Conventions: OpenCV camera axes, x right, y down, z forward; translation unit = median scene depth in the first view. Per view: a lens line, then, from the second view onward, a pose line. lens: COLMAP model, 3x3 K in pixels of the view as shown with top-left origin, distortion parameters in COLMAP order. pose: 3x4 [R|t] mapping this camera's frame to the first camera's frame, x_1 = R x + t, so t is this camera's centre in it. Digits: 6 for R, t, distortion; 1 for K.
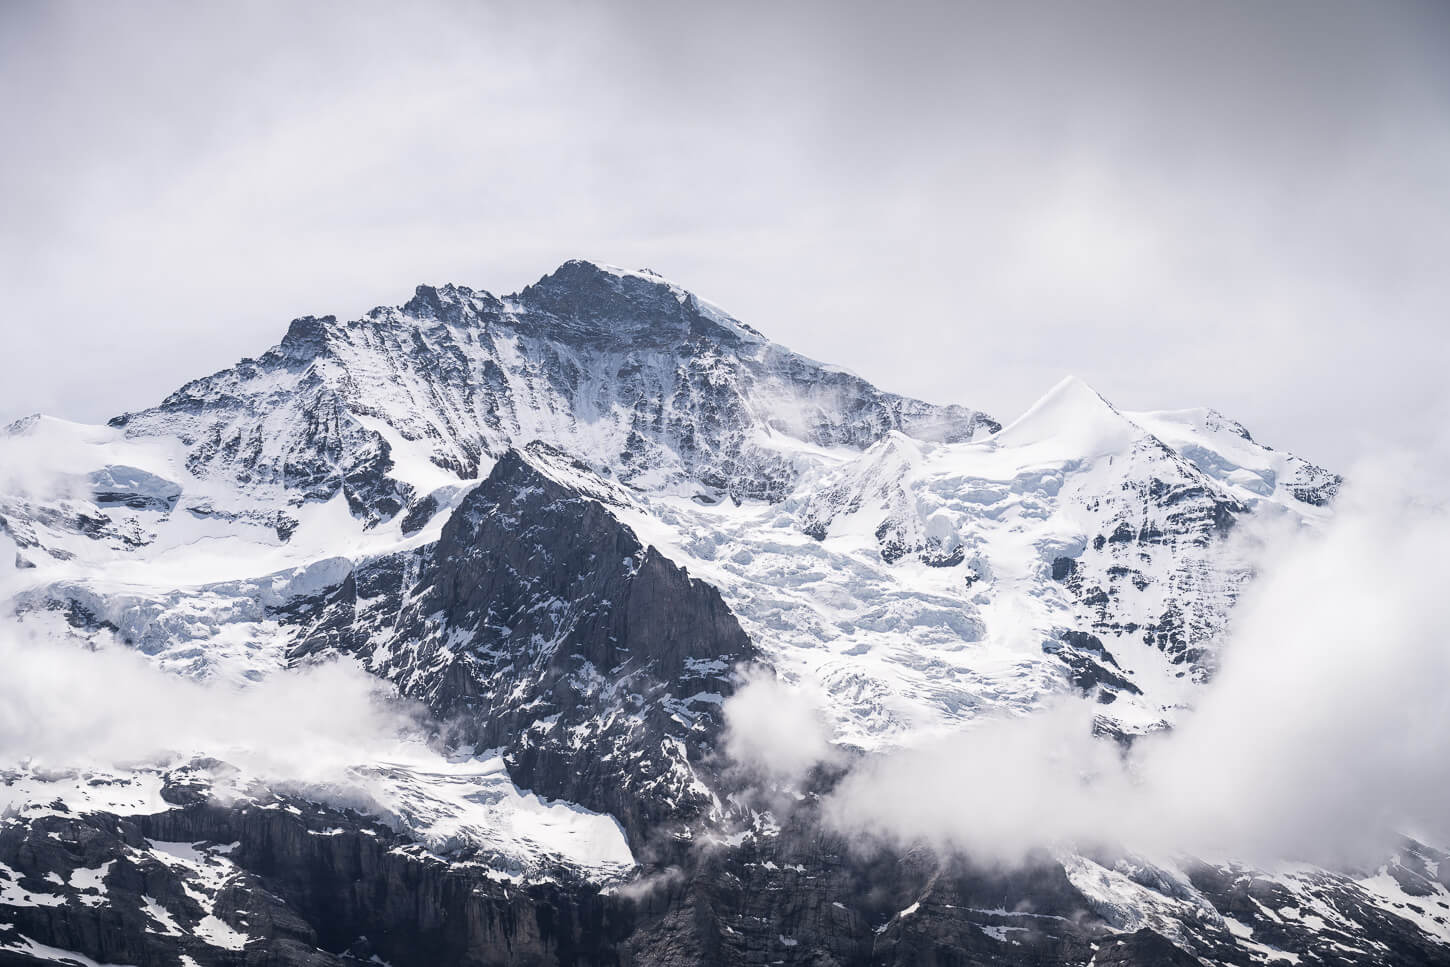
lens RADIAL K [[2463.1, 0, 711.9], [0, 2463.1, 479.5], [0, 0, 1]] dist [0.017573, 0.041578]
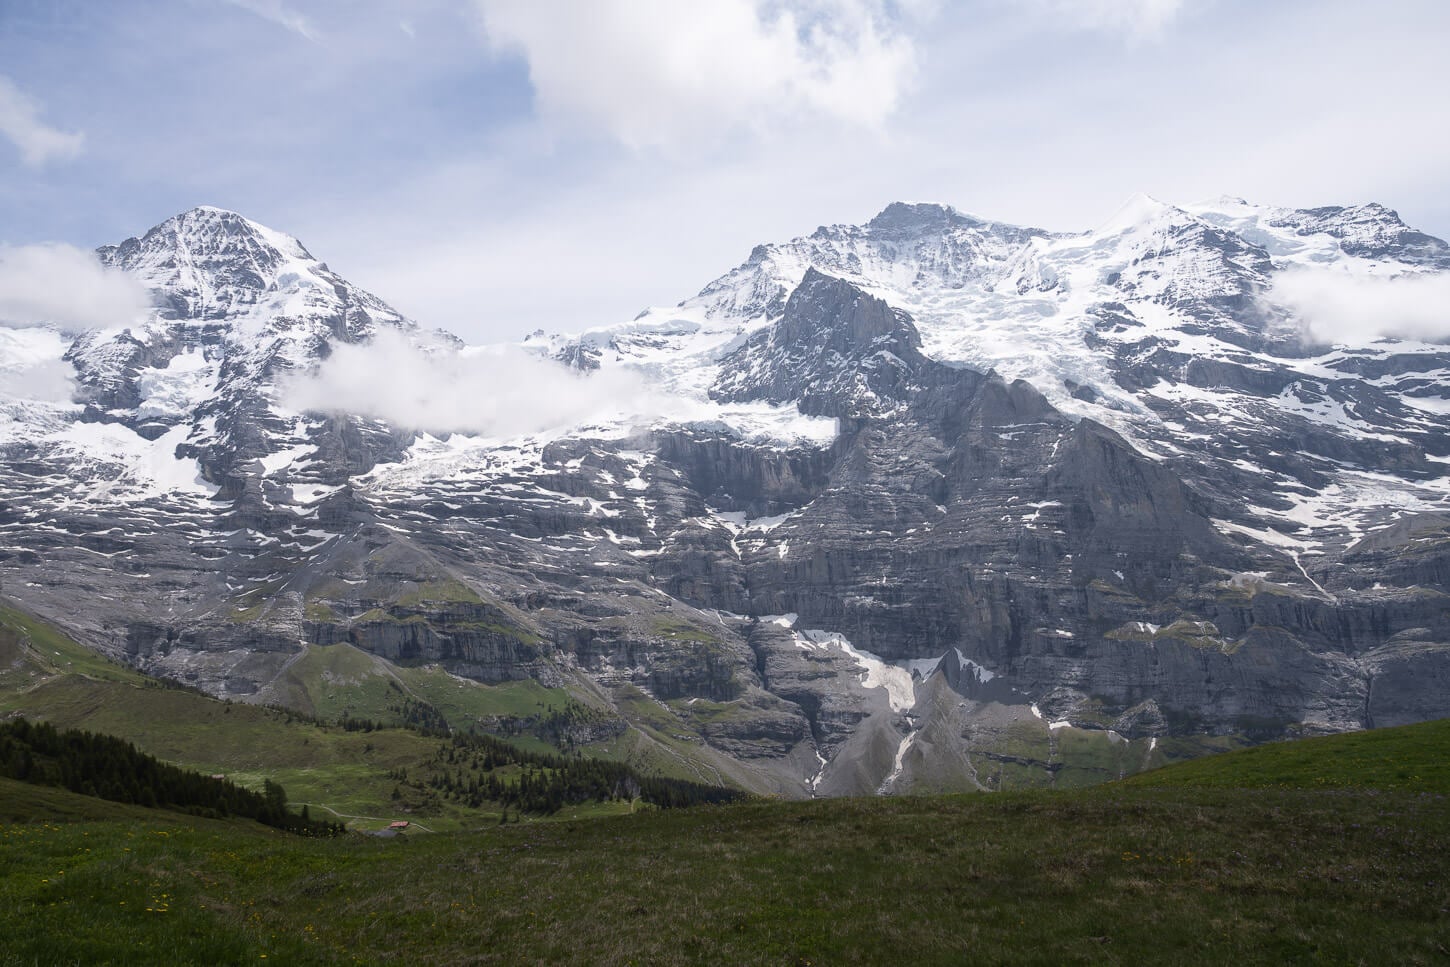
lens RADIAL K [[973.3, 0, 725.0], [0, 973.3, 483.5], [0, 0, 1]] dist [-0.002653, 0.000952]
pose [[0.903502, -0.108136, -0.414719, 0.176254], [0.135706, 0.990039, 0.037501, 0.130301], [0.406532, -0.090162, 0.909177, 0.210404]]
